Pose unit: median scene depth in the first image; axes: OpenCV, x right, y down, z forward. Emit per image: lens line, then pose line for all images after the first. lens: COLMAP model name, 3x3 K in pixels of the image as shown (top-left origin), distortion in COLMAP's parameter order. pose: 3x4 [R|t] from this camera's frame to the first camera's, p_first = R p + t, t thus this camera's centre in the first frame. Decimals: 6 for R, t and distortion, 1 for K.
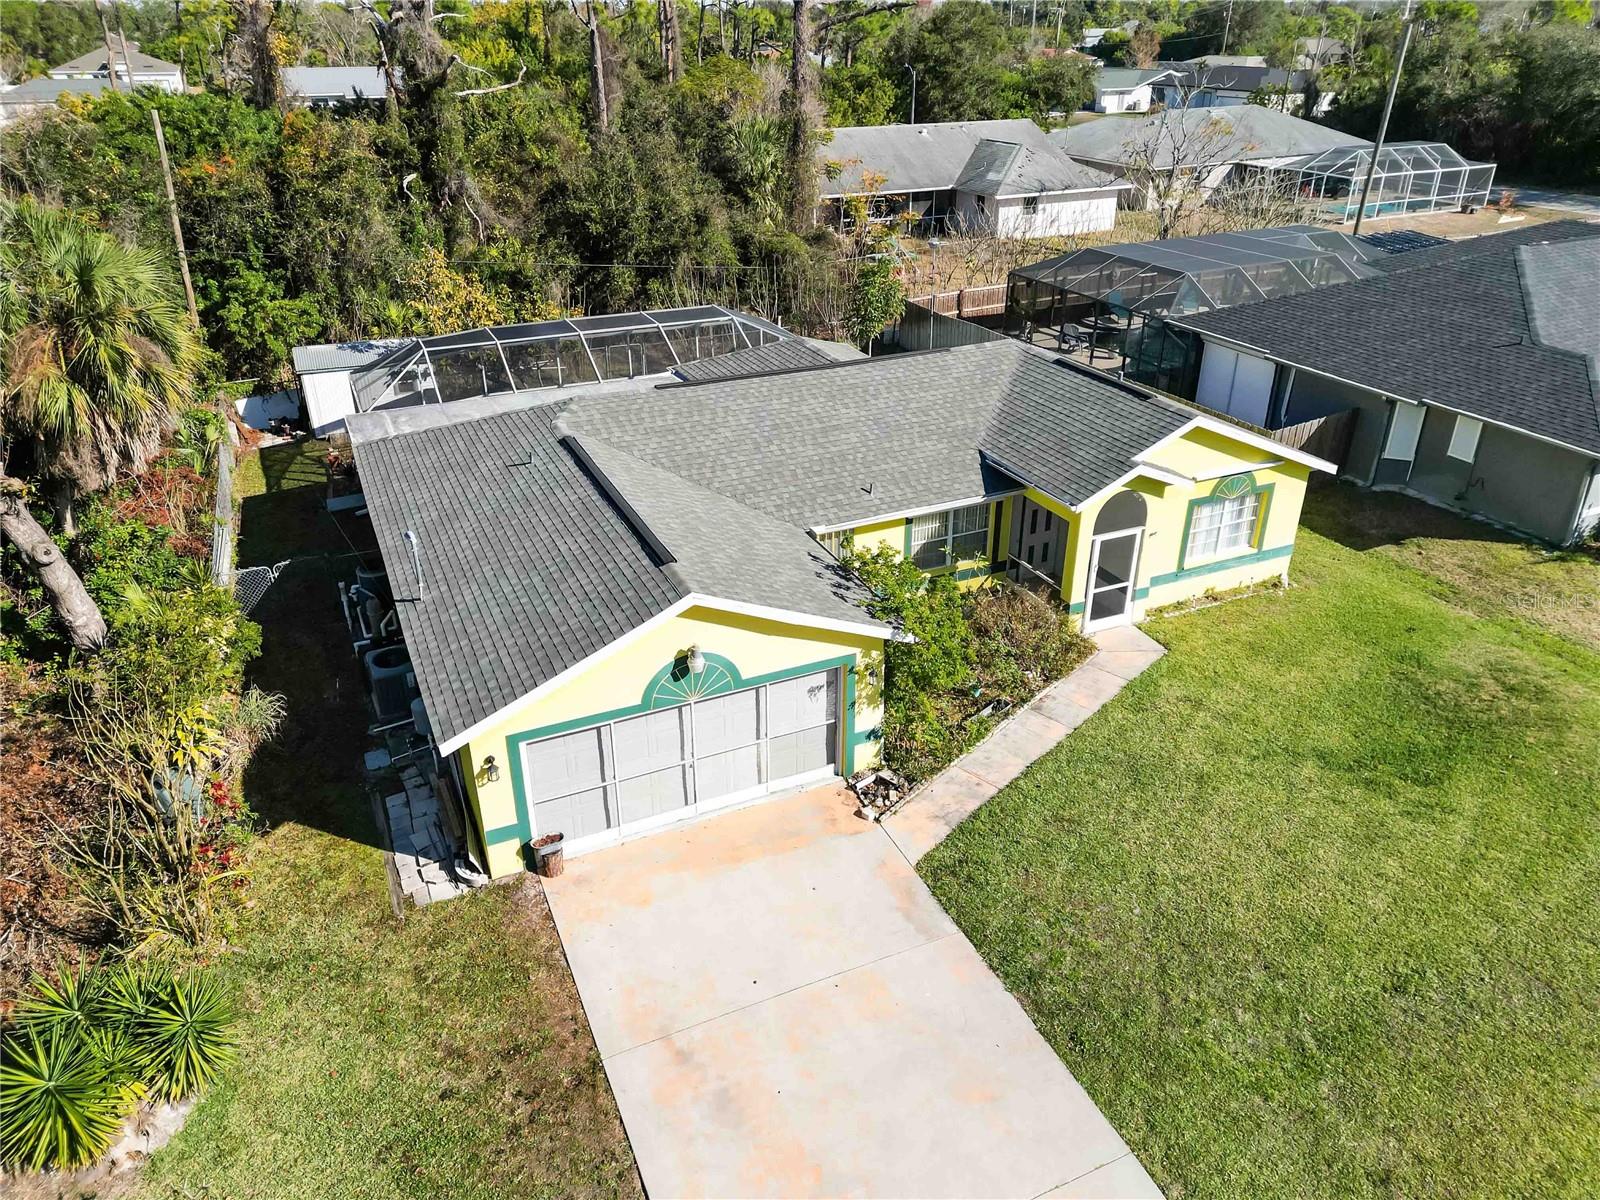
lens RADIAL K [[1116.1, 0, 800.0], [0, 1116.1, 600.0], [0, 0, 1]] dist [0.067049, -0.051535]
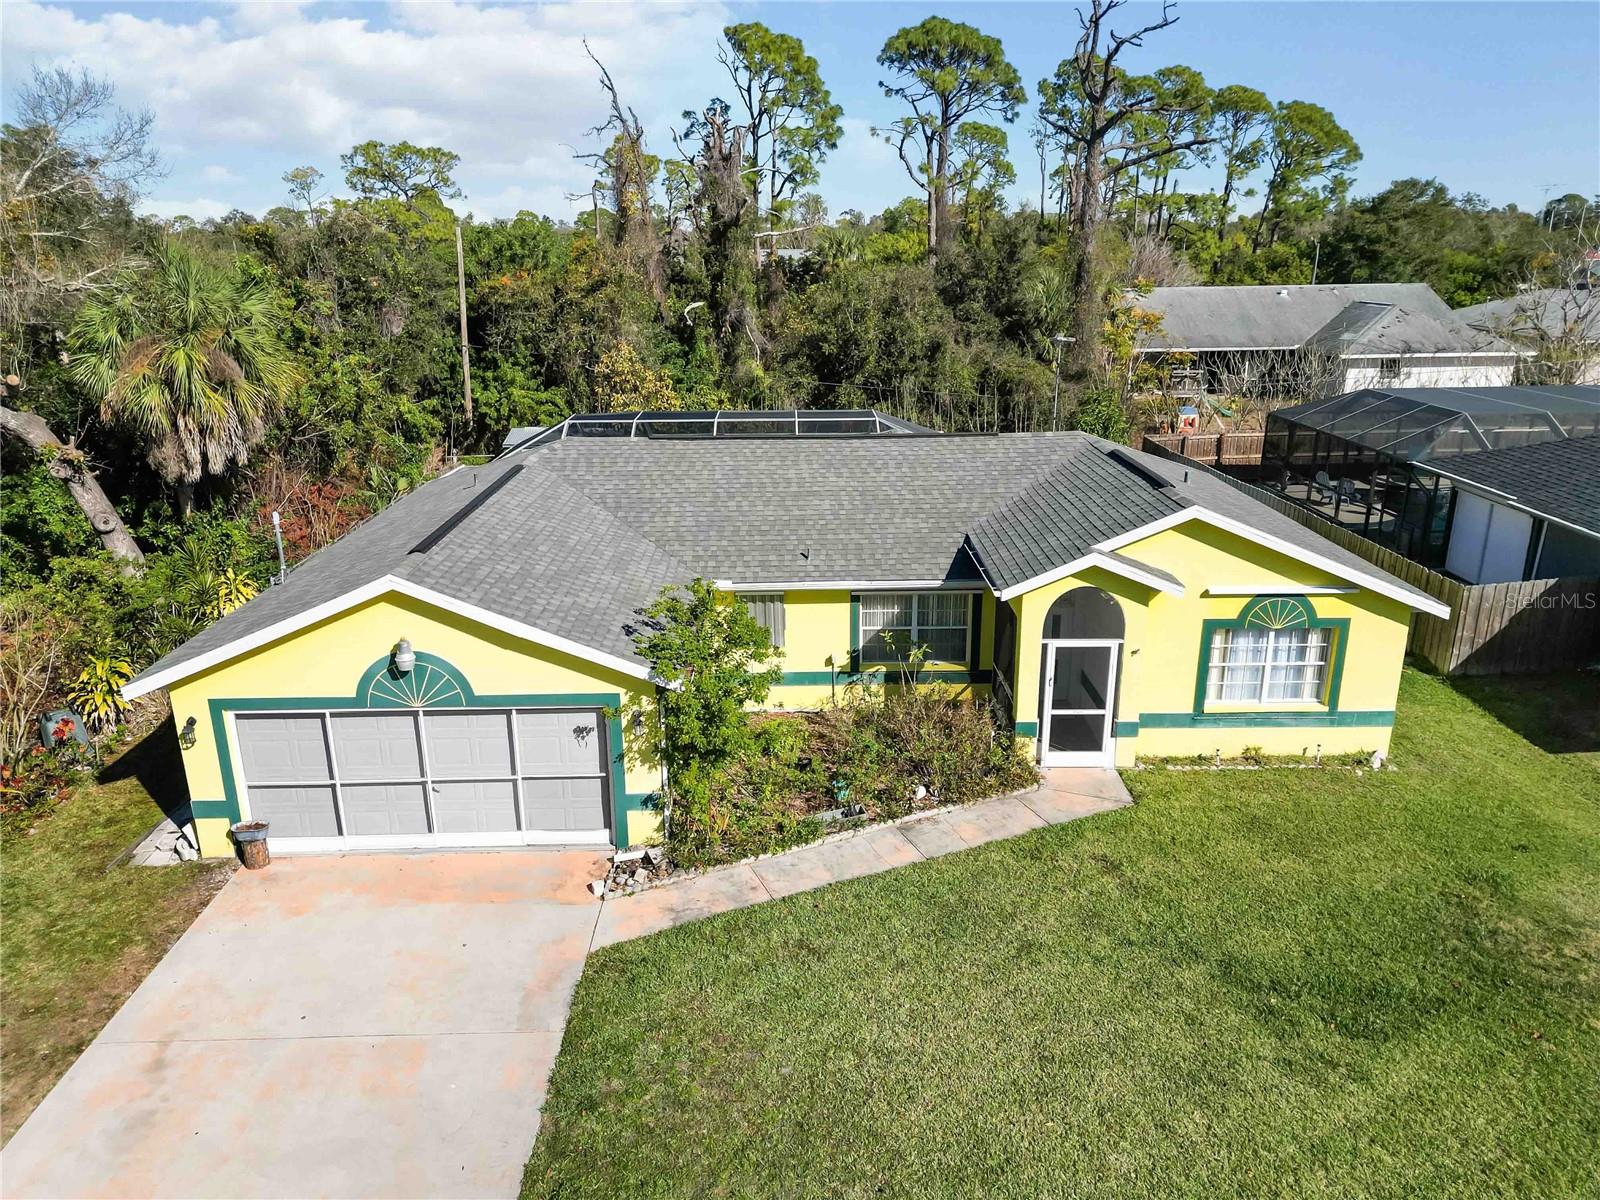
lens RADIAL K [[1116.1, 0, 800.0], [0, 1116.1, 600.0], [0, 0, 1]] dist [0.067049, -0.051535]
pose [[0.916183, 0.121691, -0.381837, 0.383772], [-0.182166, 0.975119, -0.126323, 0.046600], [0.356964, 0.185293, 0.915556, 0.187528]]
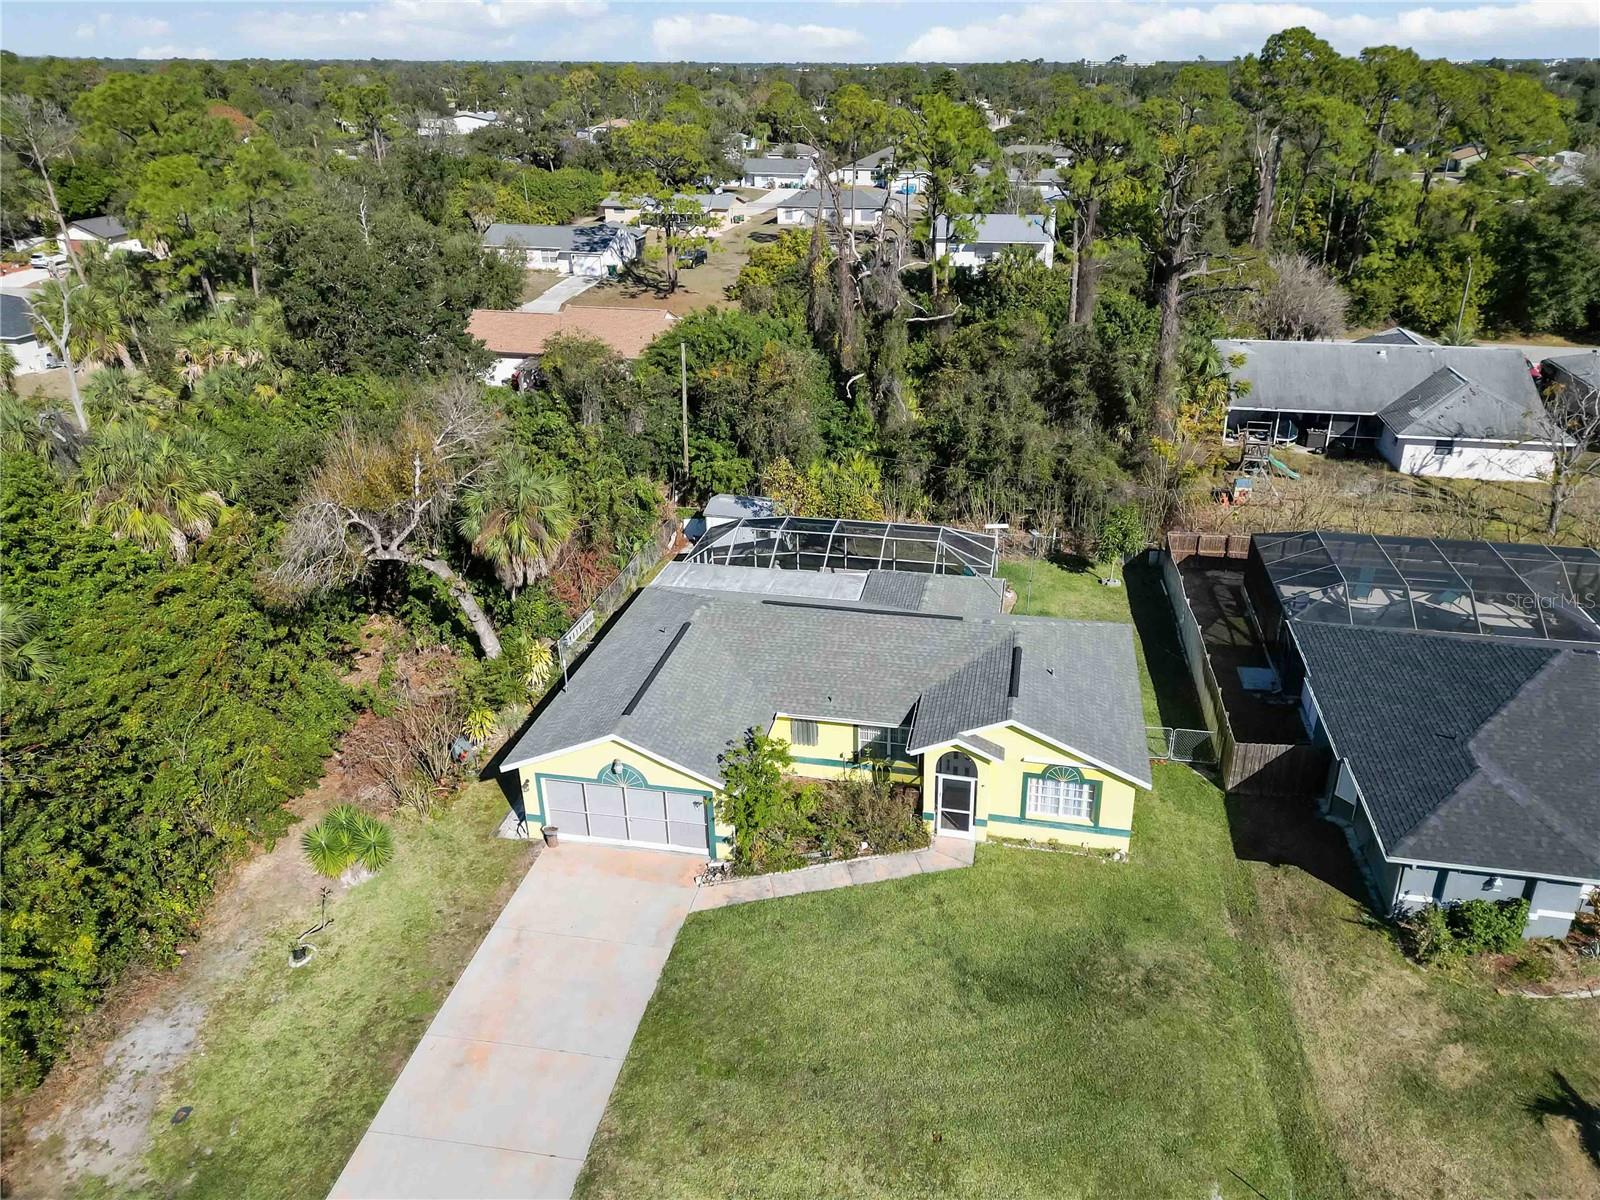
lens RADIAL K [[1137.9, 0, 823.4], [0, 1137.9, 529.0], [0, 0, 1]] dist [0.082877, -0.082317]
pose [[0.818455, 0.218748, -0.531301, 0.852674], [-0.266958, 0.963599, -0.014509, -0.301968], [0.508787, 0.153710, 0.847059, -0.444909]]
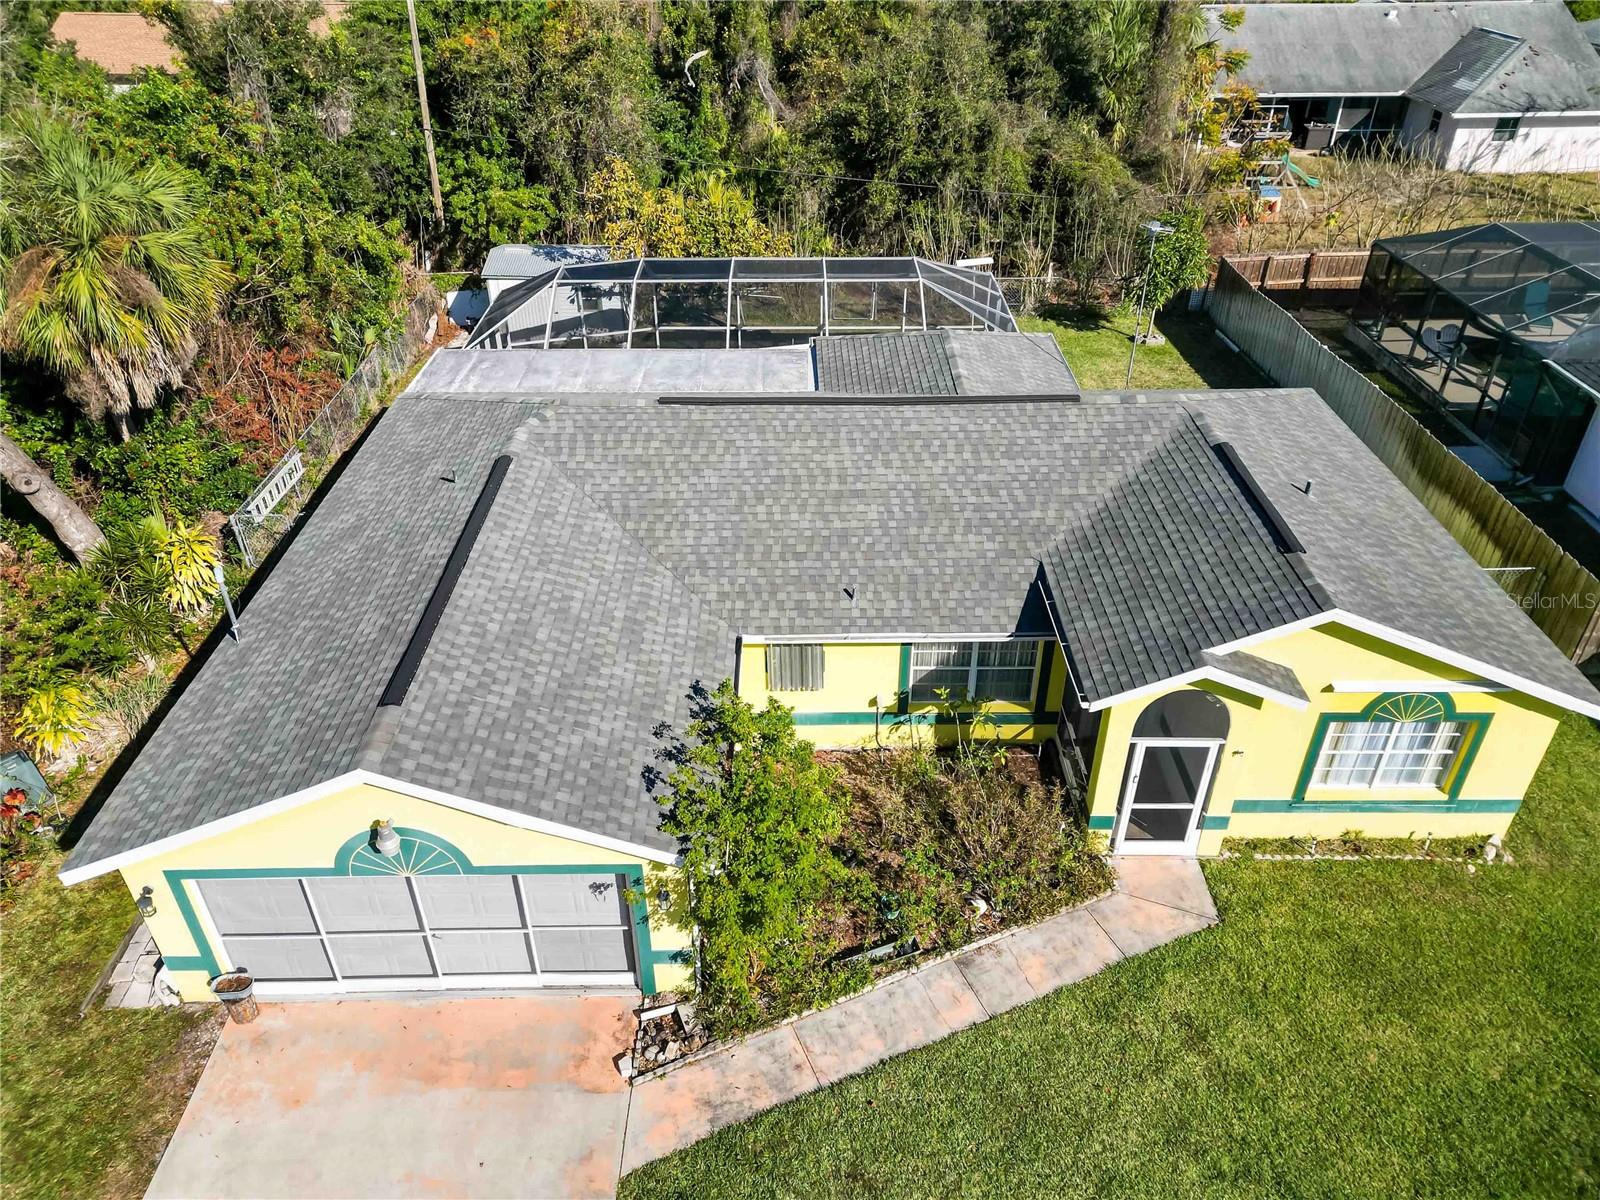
lens RADIAL K [[1123.8, 0, 801.0], [0, 1123.8, 600.3], [0, 0, 1]] dist [0.057952, -0.043570]
pose [[0.914335, 0.230259, -0.333127, 0.272310], [-0.189280, 0.970227, 0.151107, -0.195016], [0.358002, -0.075108, 0.930695, 0.274153]]
